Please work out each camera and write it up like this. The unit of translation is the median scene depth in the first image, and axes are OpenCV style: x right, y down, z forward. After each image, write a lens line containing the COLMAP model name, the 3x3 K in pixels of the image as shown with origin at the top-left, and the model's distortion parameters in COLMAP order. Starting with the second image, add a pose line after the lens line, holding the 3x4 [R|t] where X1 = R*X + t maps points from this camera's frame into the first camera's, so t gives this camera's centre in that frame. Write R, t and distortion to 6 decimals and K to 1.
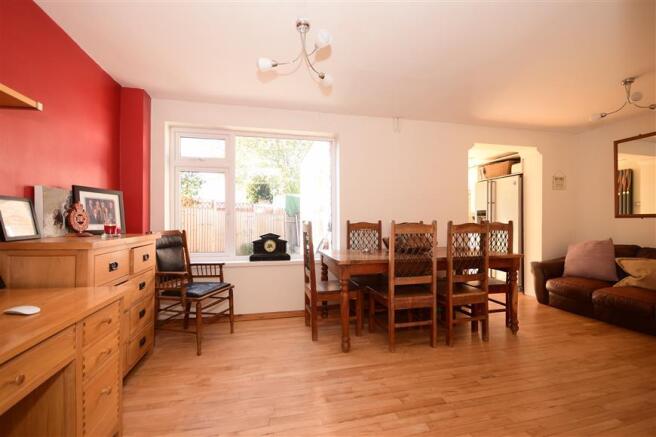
lens RADIAL K [[289.5, 0, 331.8], [0, 289.5, 218.4], [0, 0, 1]] dist [0.000504, -0.000601]
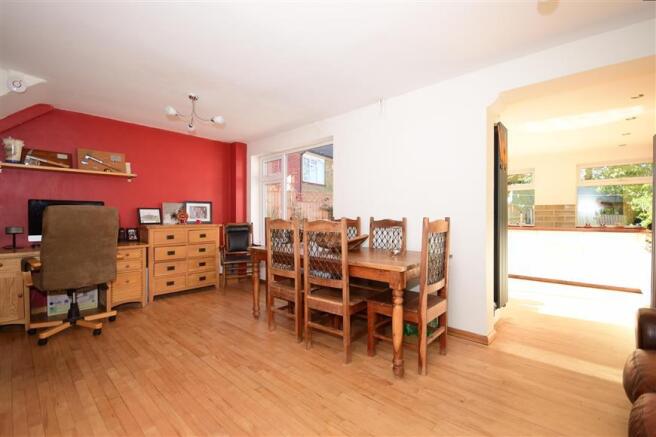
lens RADIAL K [[289.5, 0, 331.8], [0, 289.5, 218.4], [0, 0, 1]] dist [0.000504, -0.000601]
pose [[0.555465, 0.002336, -0.831537, 0.917945], [0.004246, 0.999975, 0.005646, 0.007045], [0.831529, -0.006667, 0.555441, 0.439111]]
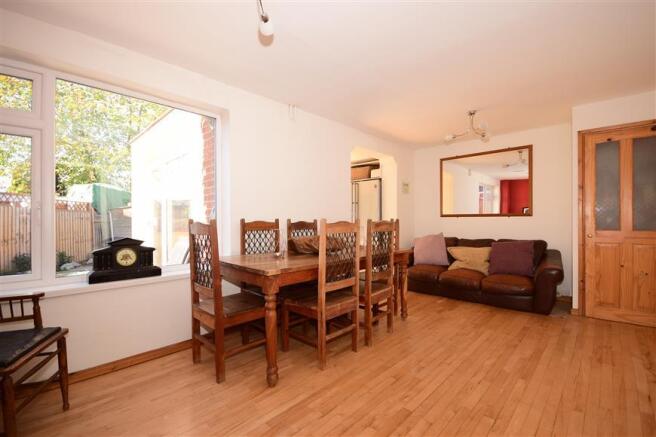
lens RADIAL K [[289.5, 0, 331.8], [0, 289.5, 218.4], [0, 0, 1]] dist [0.000504, -0.000601]
pose [[0.843466, 0.001017, 0.537181, -0.202622], [-0.003079, 0.999991, 0.002941, 0.003053], [-0.537173, -0.004134, 0.843462, 0.212793]]
